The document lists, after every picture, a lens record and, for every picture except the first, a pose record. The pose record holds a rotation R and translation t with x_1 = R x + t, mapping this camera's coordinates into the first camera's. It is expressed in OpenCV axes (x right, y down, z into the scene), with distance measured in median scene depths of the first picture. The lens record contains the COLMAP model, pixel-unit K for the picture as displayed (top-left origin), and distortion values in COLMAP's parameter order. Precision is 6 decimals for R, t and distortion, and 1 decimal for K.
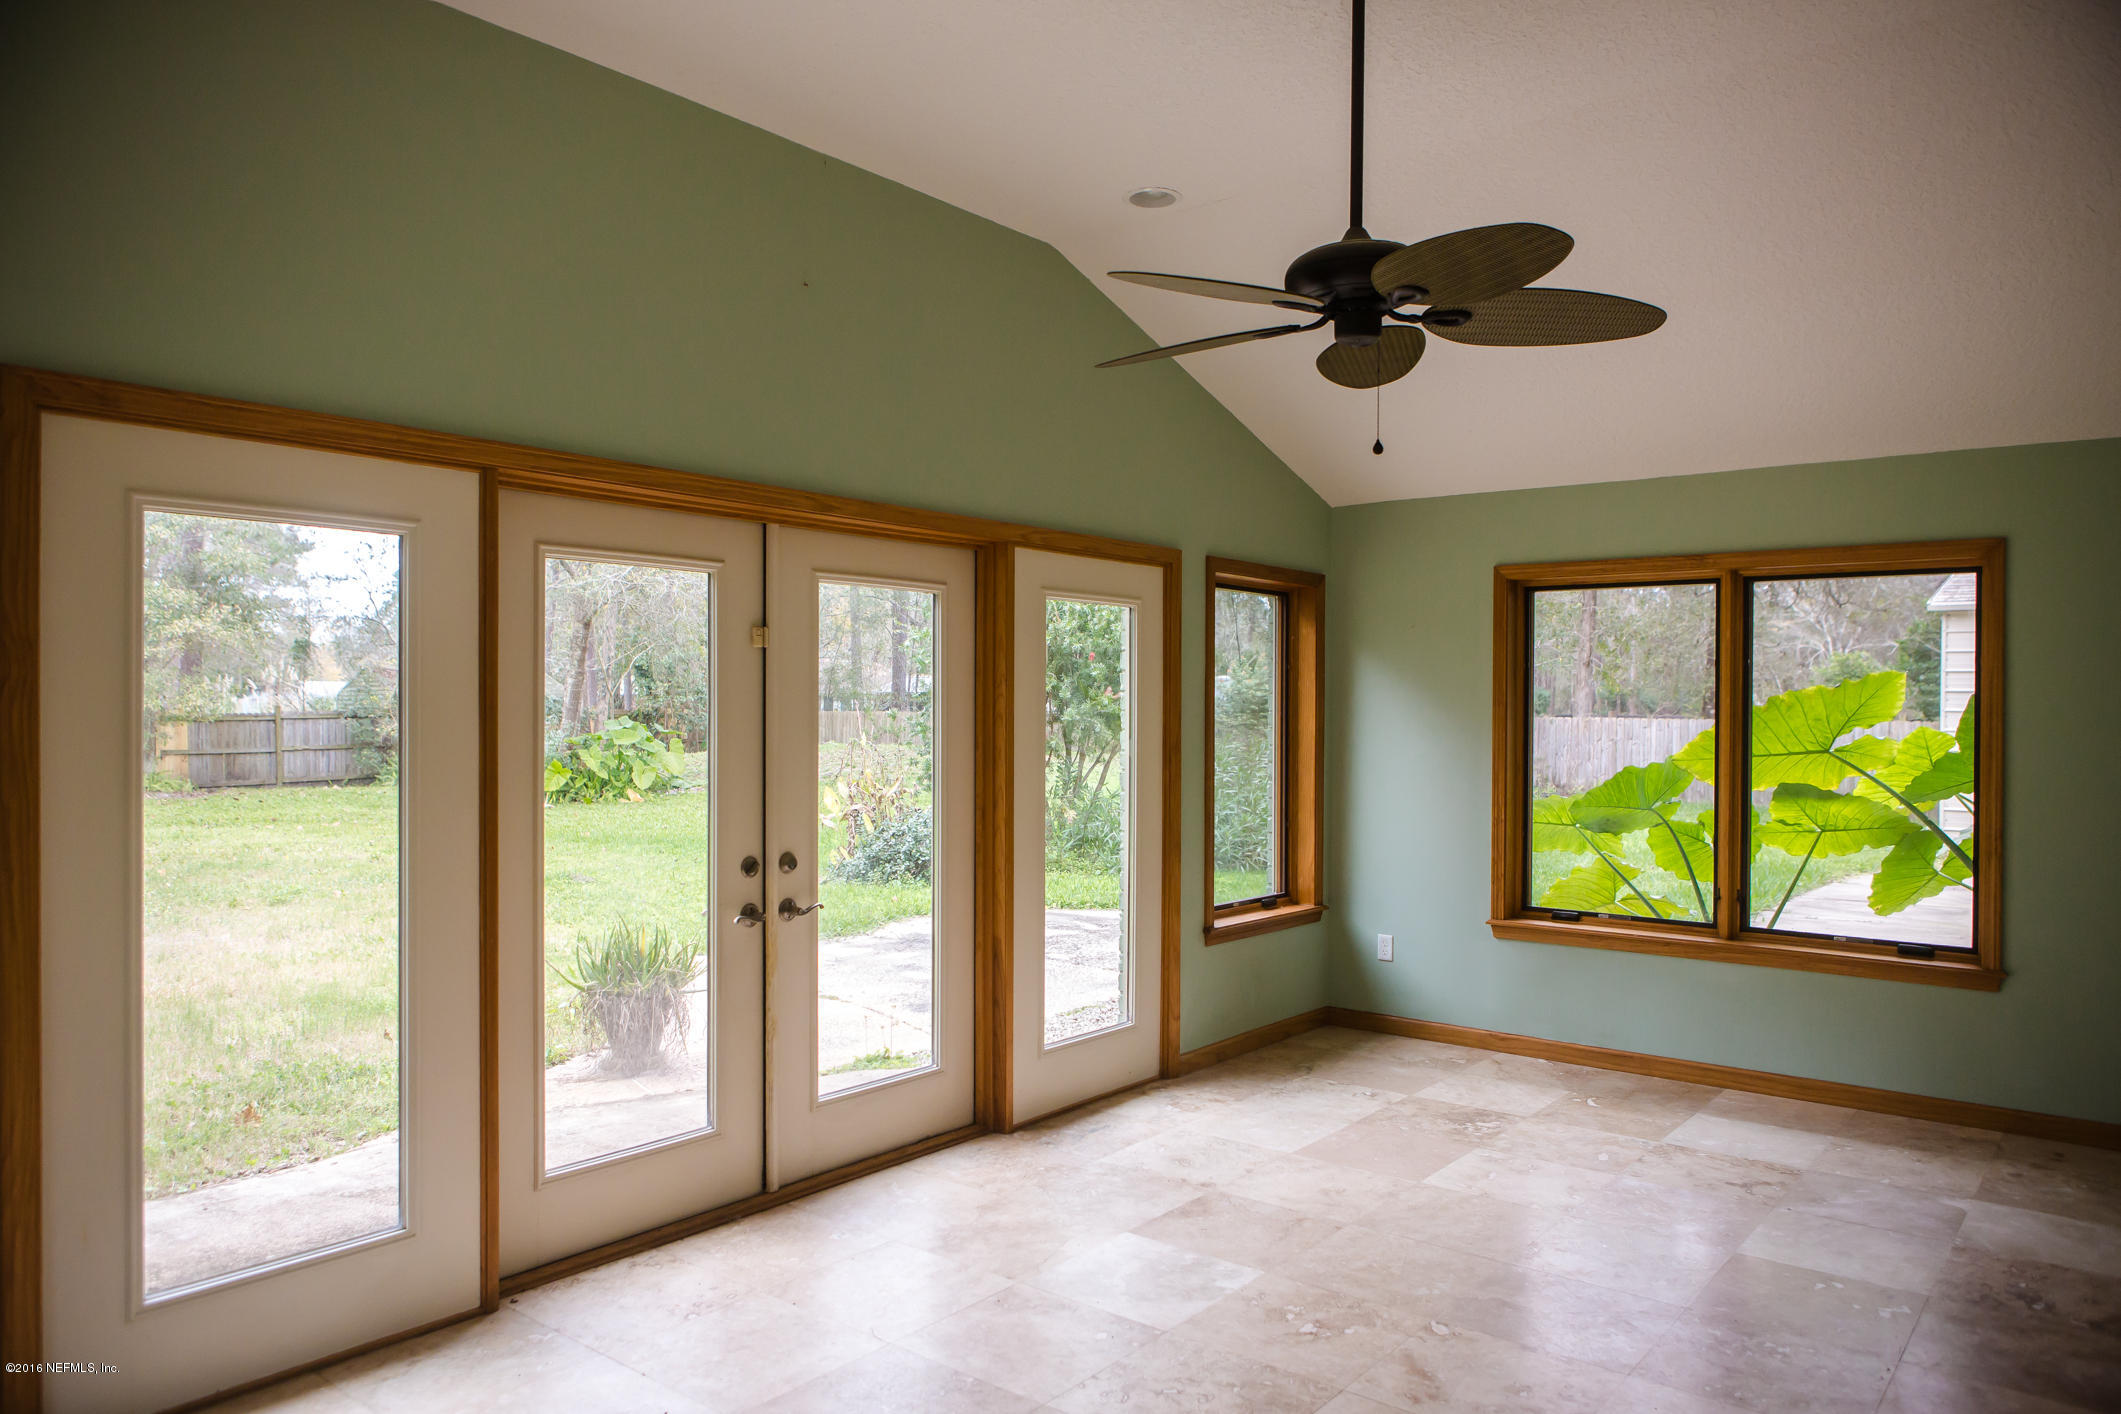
lens RADIAL K [[1391.3, 0, 1056.5], [0, 1391.3, 710.1], [0, 0, 1]] dist [-0.022839, 0.000434]
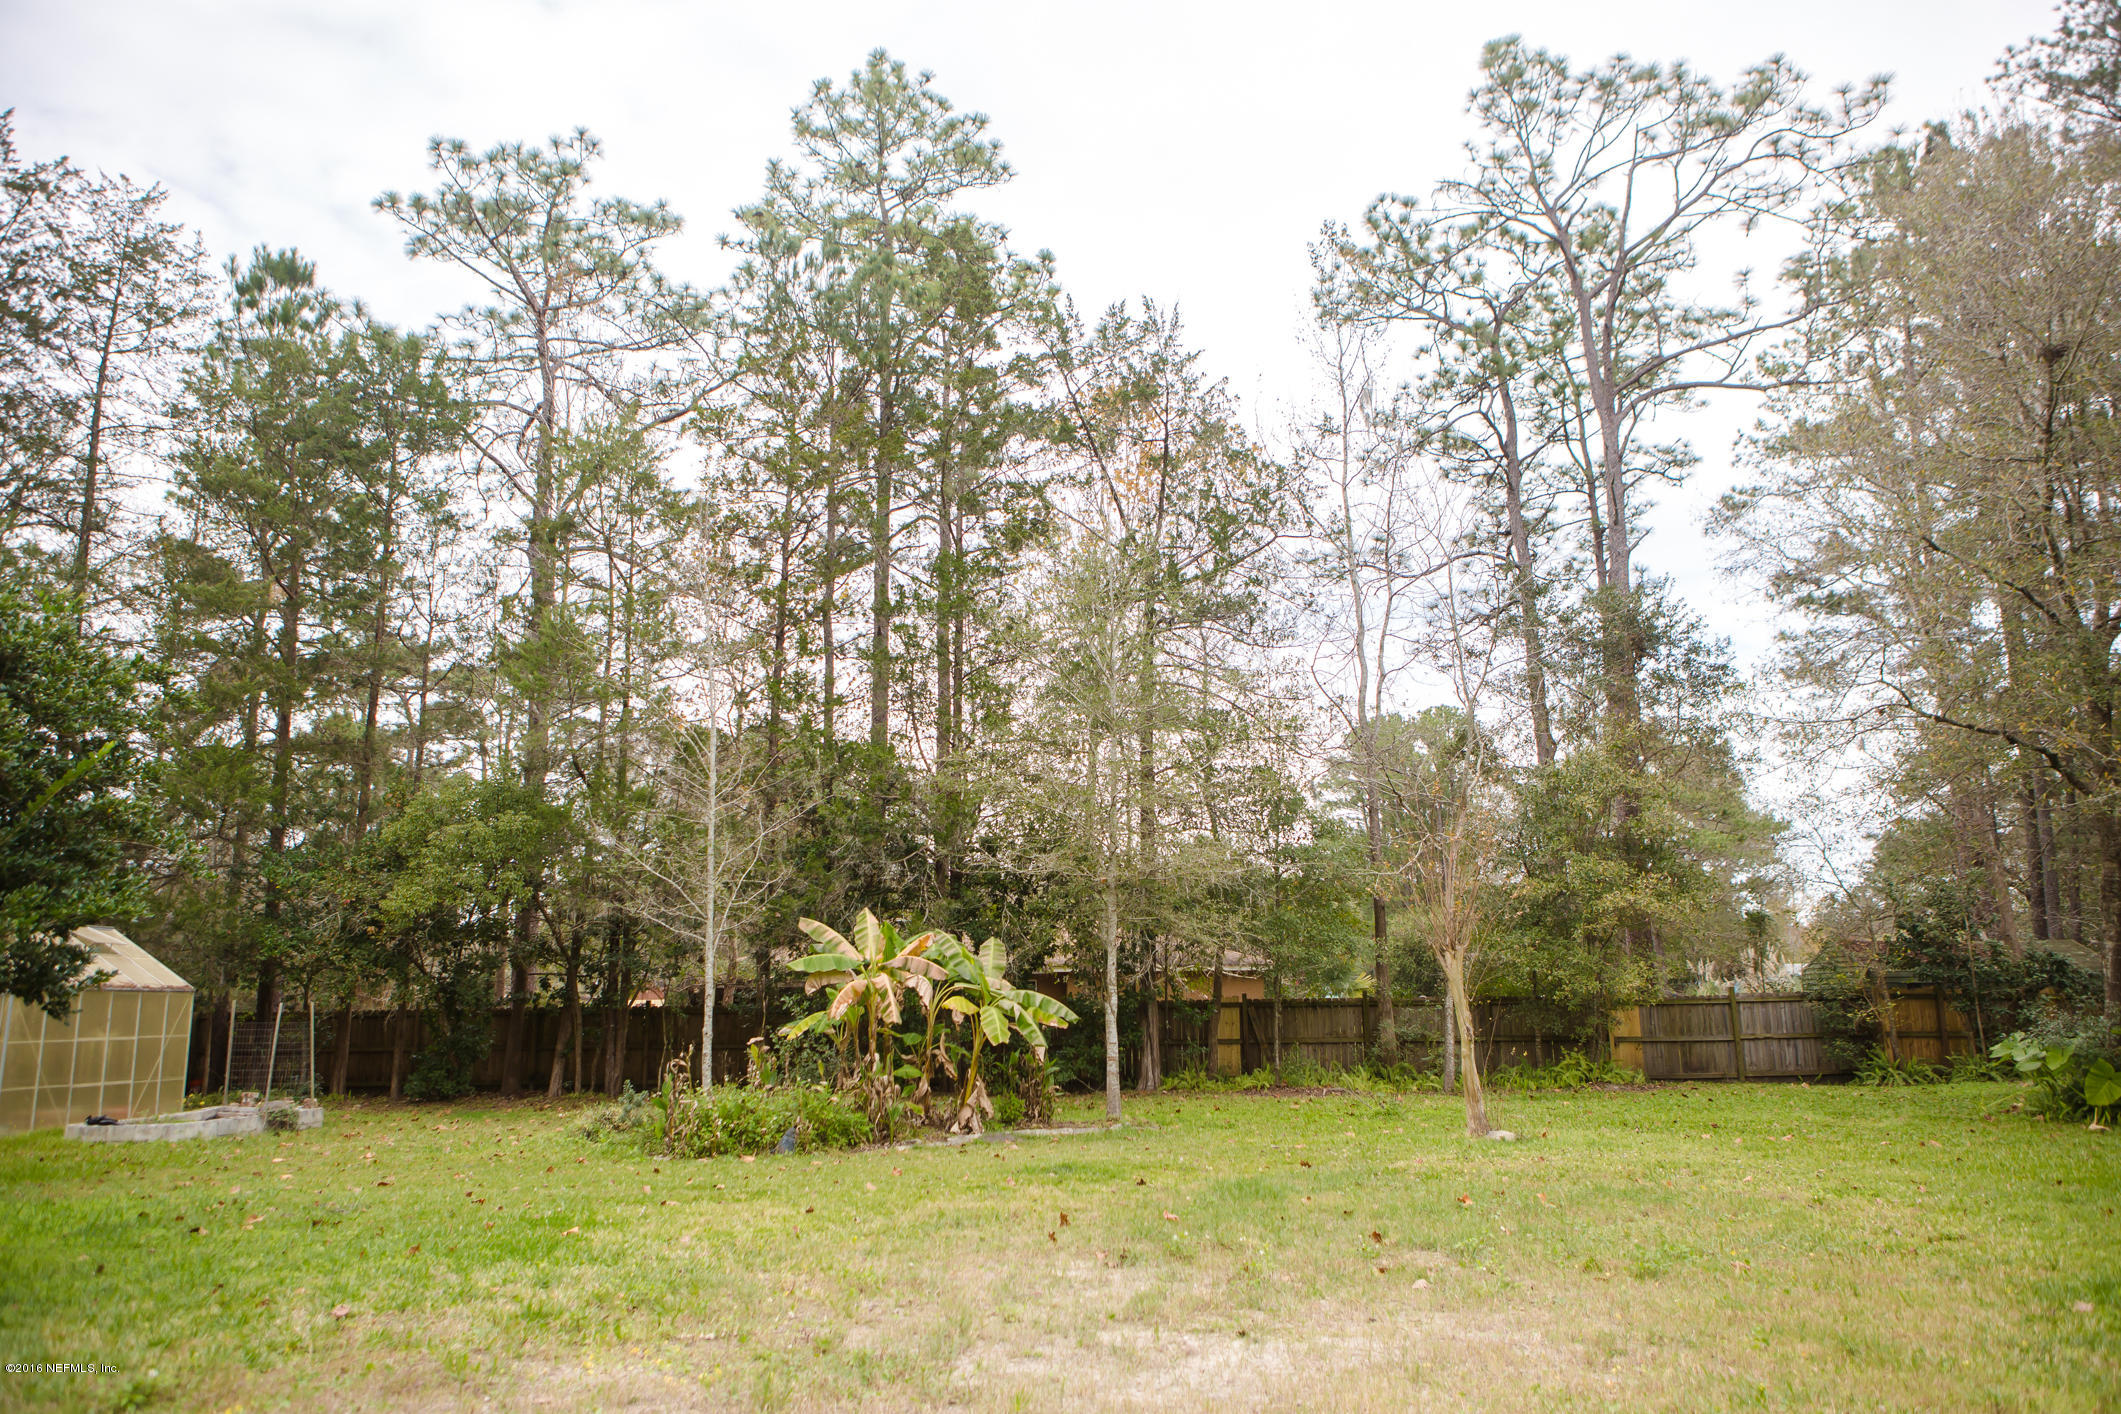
lens RADIAL K [[1468.2, 0, 1060.5], [0, 1468.2, 707.0], [0, 0, 1]] dist [-0.001393, 0.000099]
pose [[0.579522, -0.165241, -0.798028, -0.331848], [0.008852, 0.980447, -0.196585, 0.019038], [0.814908, 0.106861, 0.569654, 0.953038]]
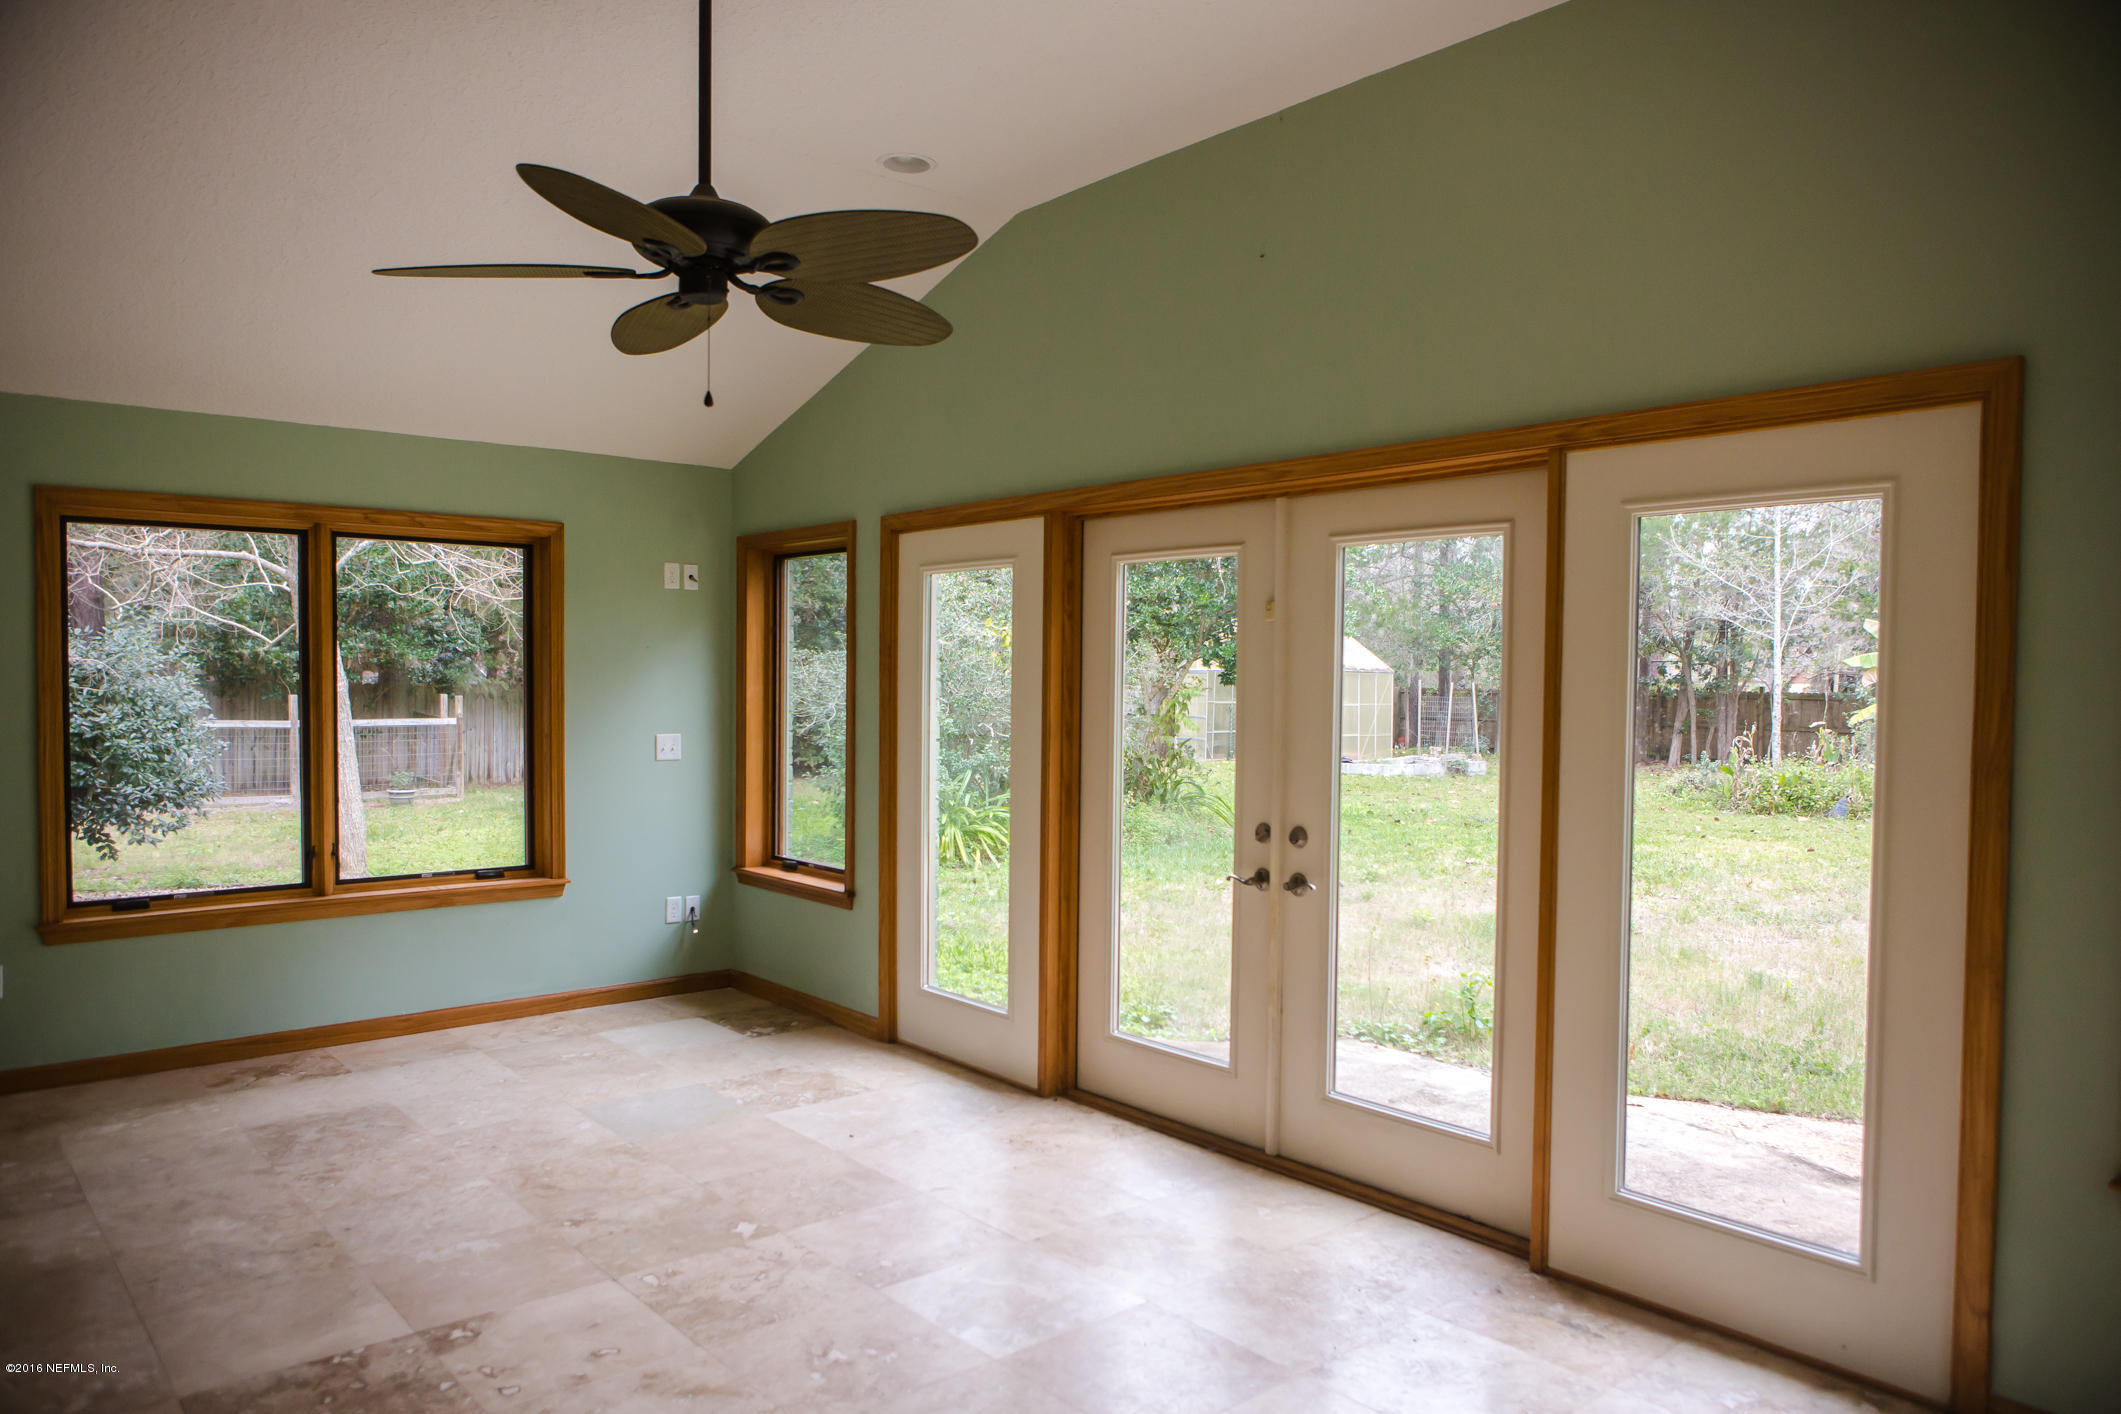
lens RADIAL K [[1391.3, 0, 1056.5], [0, 1391.3, 710.1], [0, 0, 1]] dist [-0.022839, 0.000434]
pose [[-0.148338, 0.020851, -0.988717, 0.737975], [-0.014011, 0.999633, 0.023183, -0.000754], [0.988837, 0.017292, -0.147992, 0.890714]]
